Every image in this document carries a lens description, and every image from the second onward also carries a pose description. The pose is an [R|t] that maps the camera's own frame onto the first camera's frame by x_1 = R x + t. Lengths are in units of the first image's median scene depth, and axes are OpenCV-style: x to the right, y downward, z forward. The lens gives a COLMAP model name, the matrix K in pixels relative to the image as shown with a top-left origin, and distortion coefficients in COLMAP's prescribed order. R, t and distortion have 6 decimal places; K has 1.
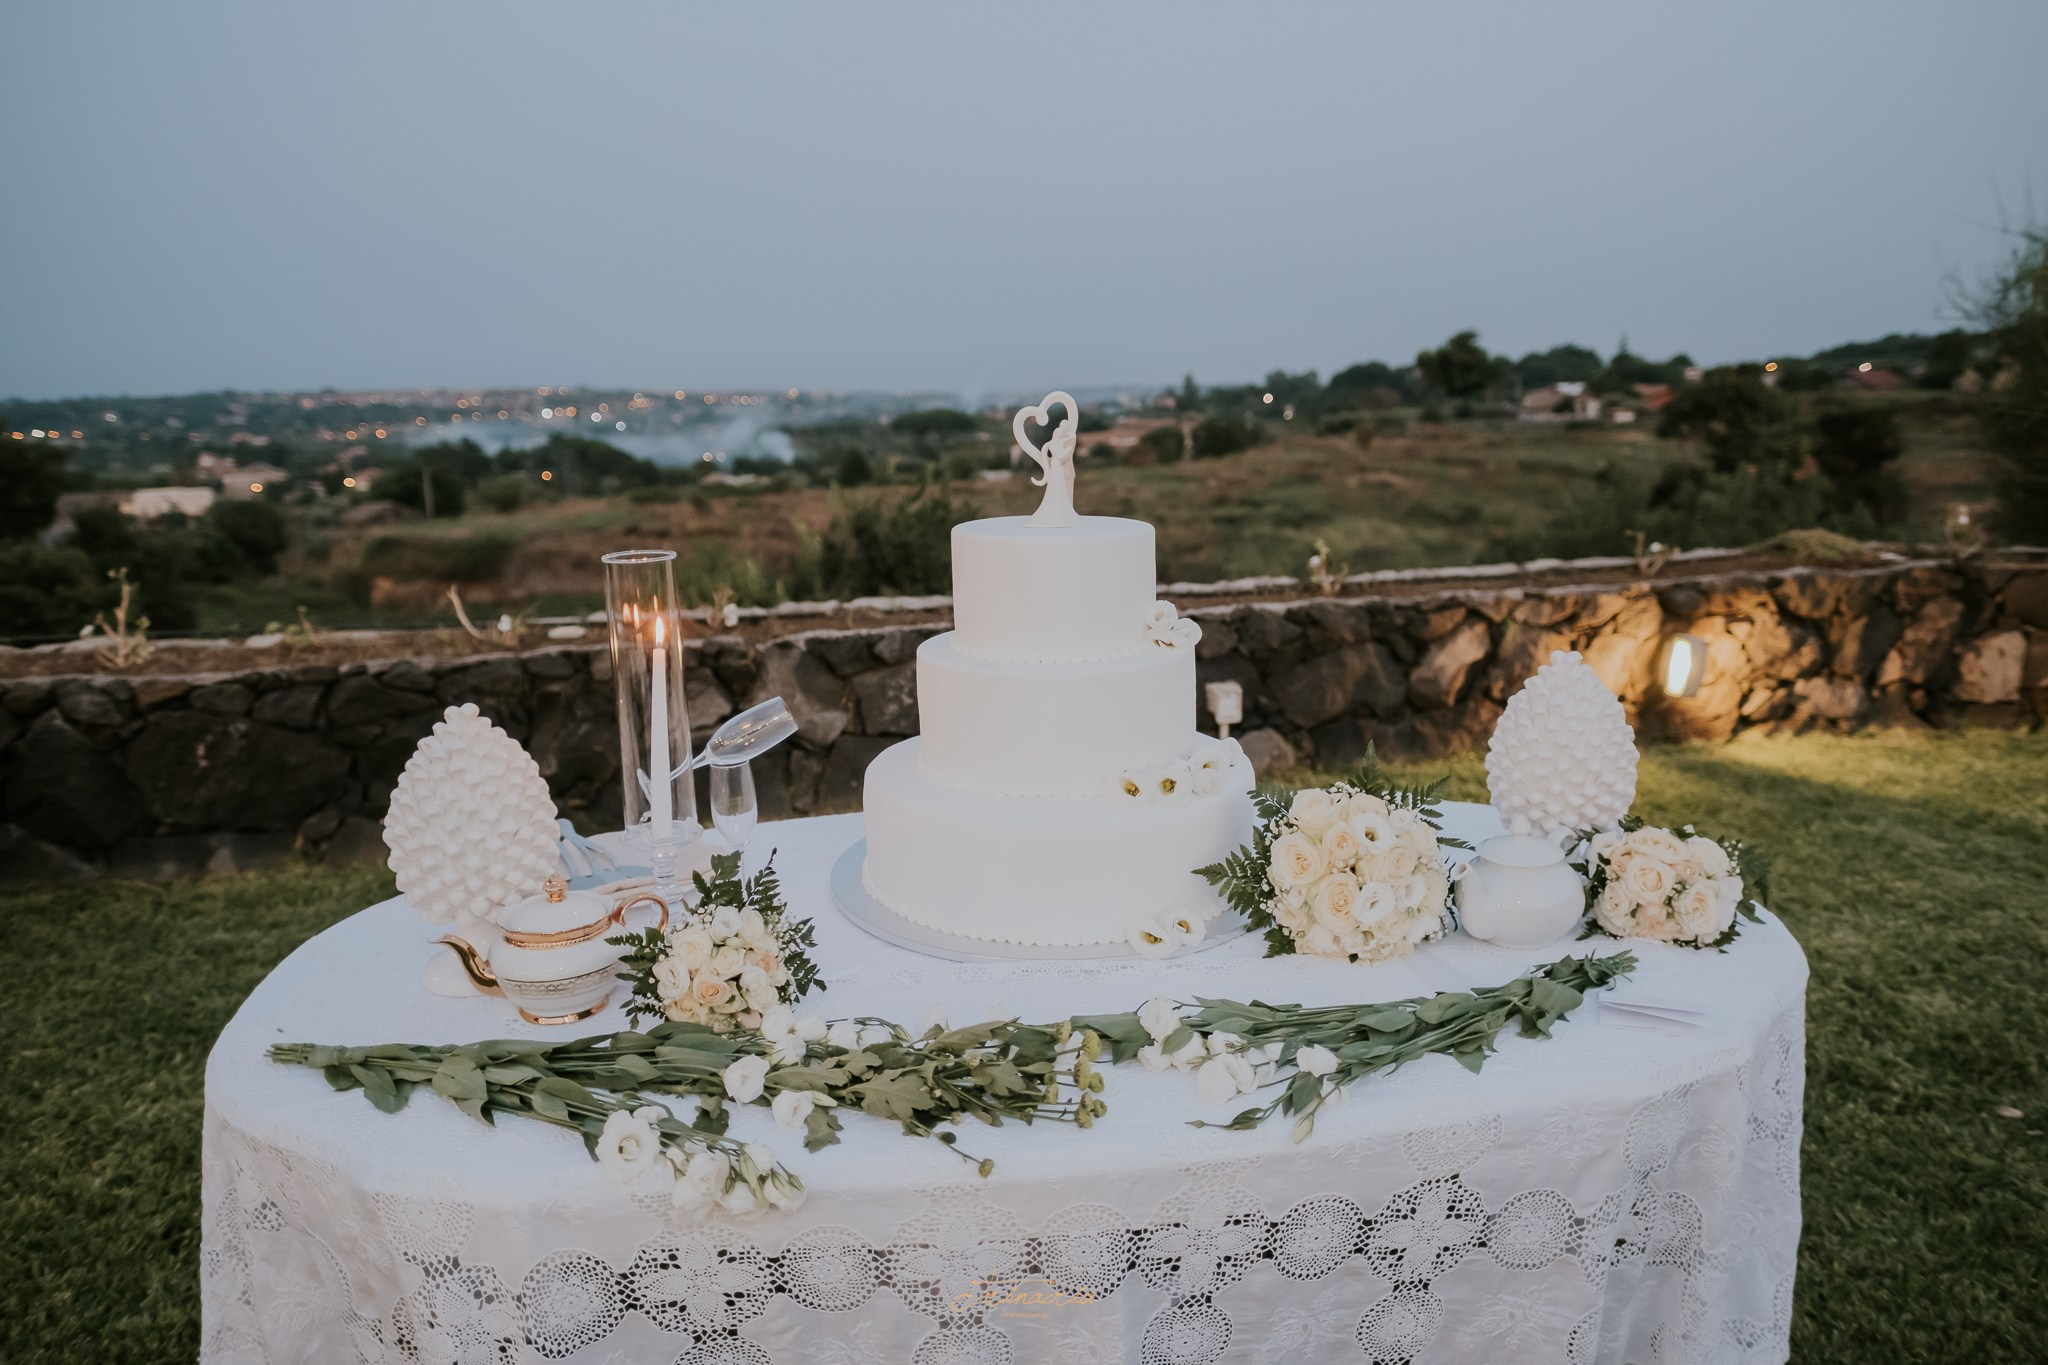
lens RADIAL K [[1443.6, 0, 1031.6], [0, 1443.6, 675.7], [0, 0, 1]] dist [-0.009158, 0.007170]
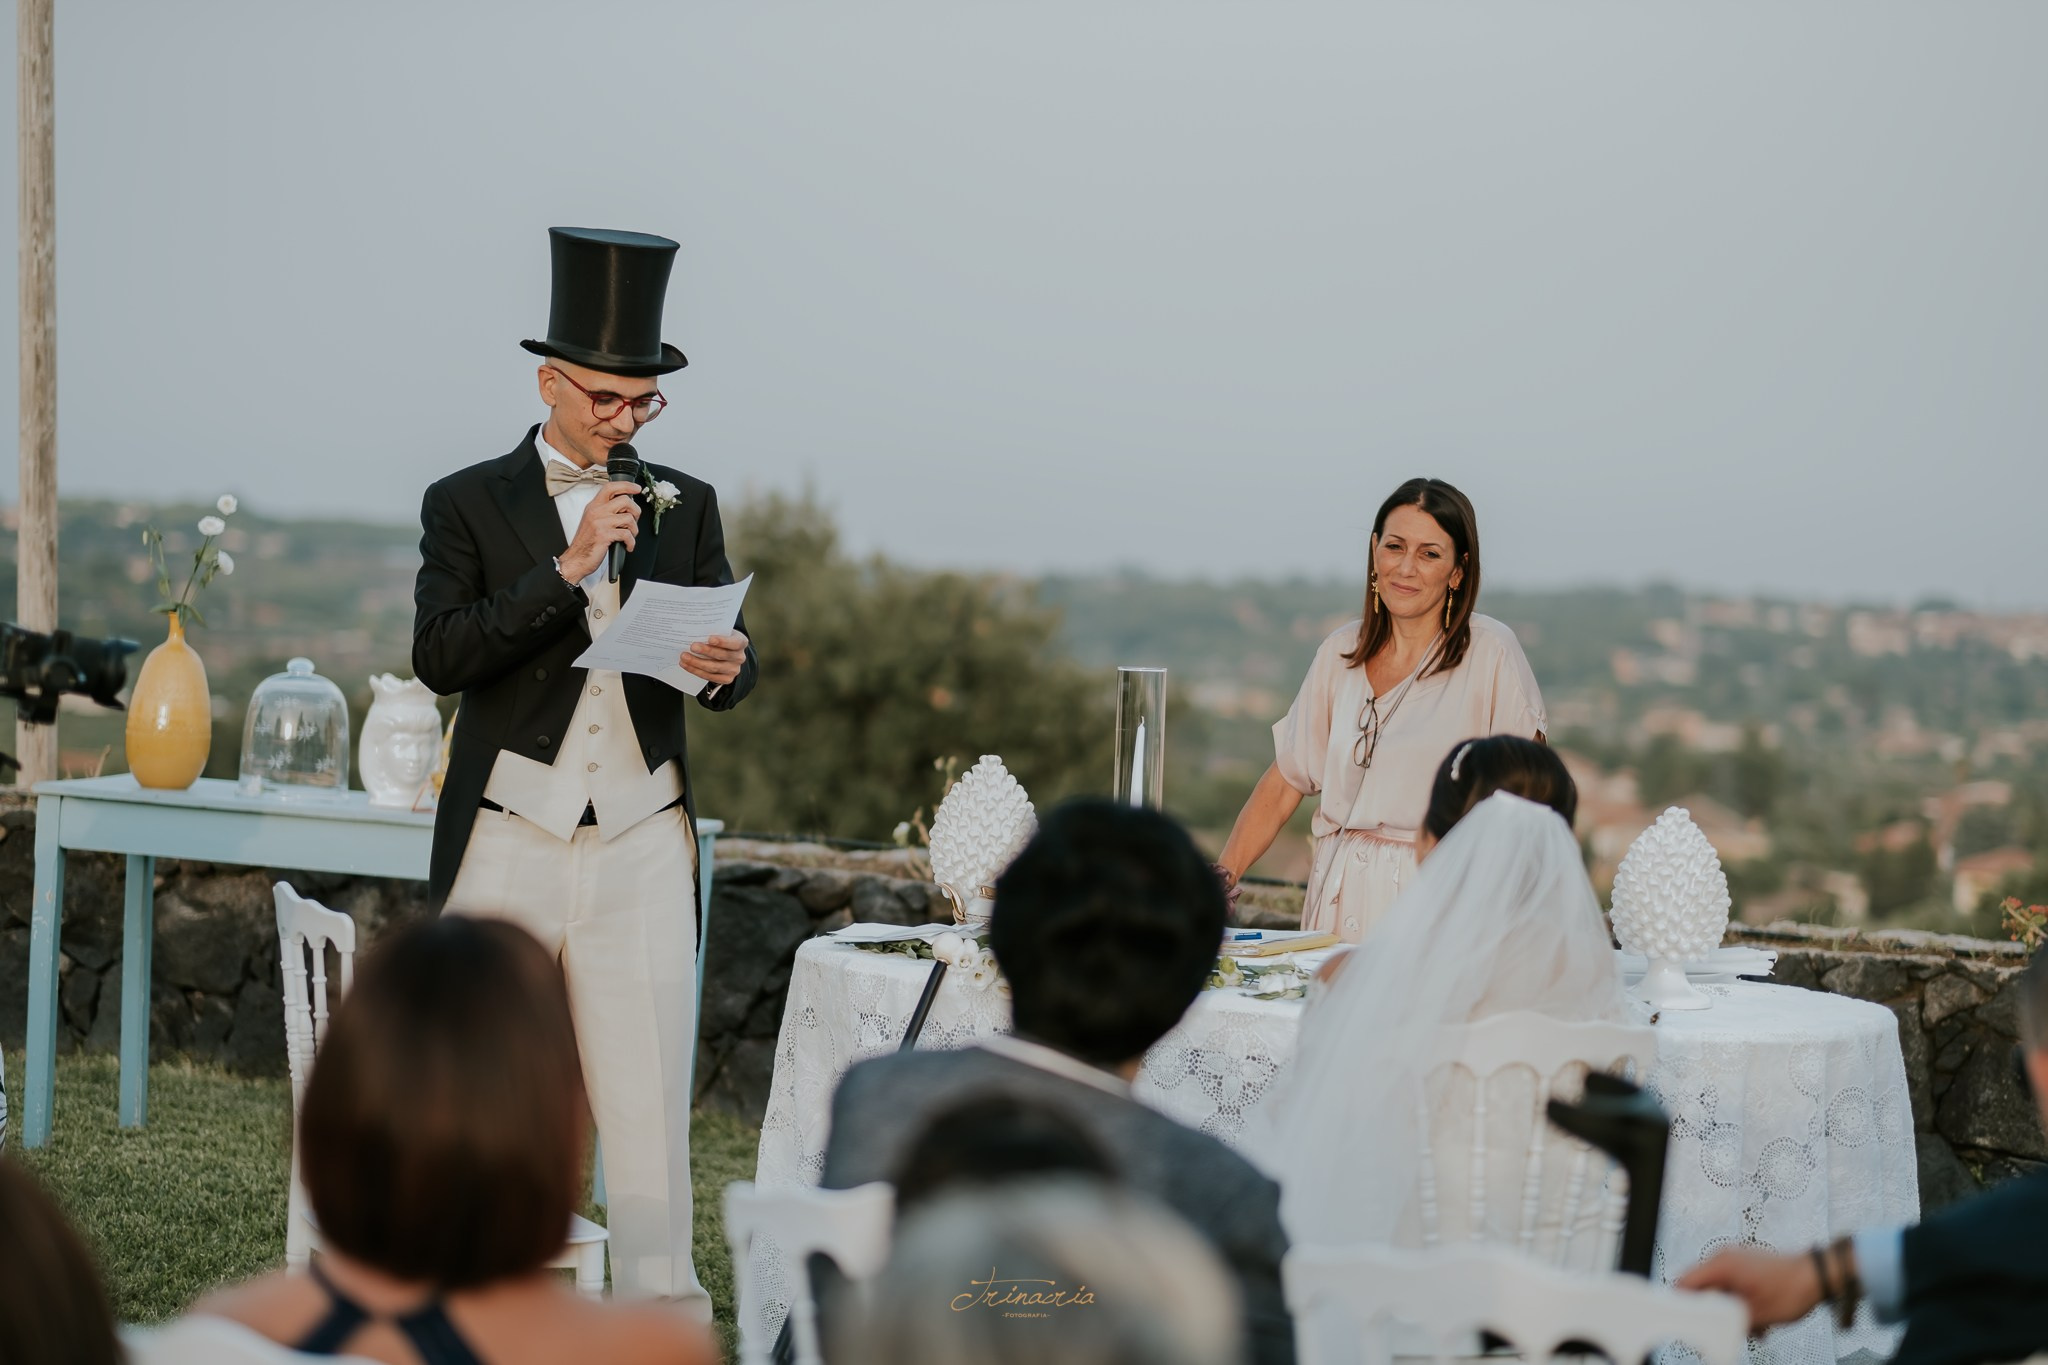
lens RADIAL K [[1443.6, 0, 1031.6], [0, 1443.6, 675.7], [0, 0, 1]] dist [-0.009158, 0.007170]
pose [[0.893413, 0.104859, -0.436828, -0.235351], [-0.158045, 0.983580, -0.087134, -0.054472], [0.420518, 0.146885, 0.895315, 0.281245]]
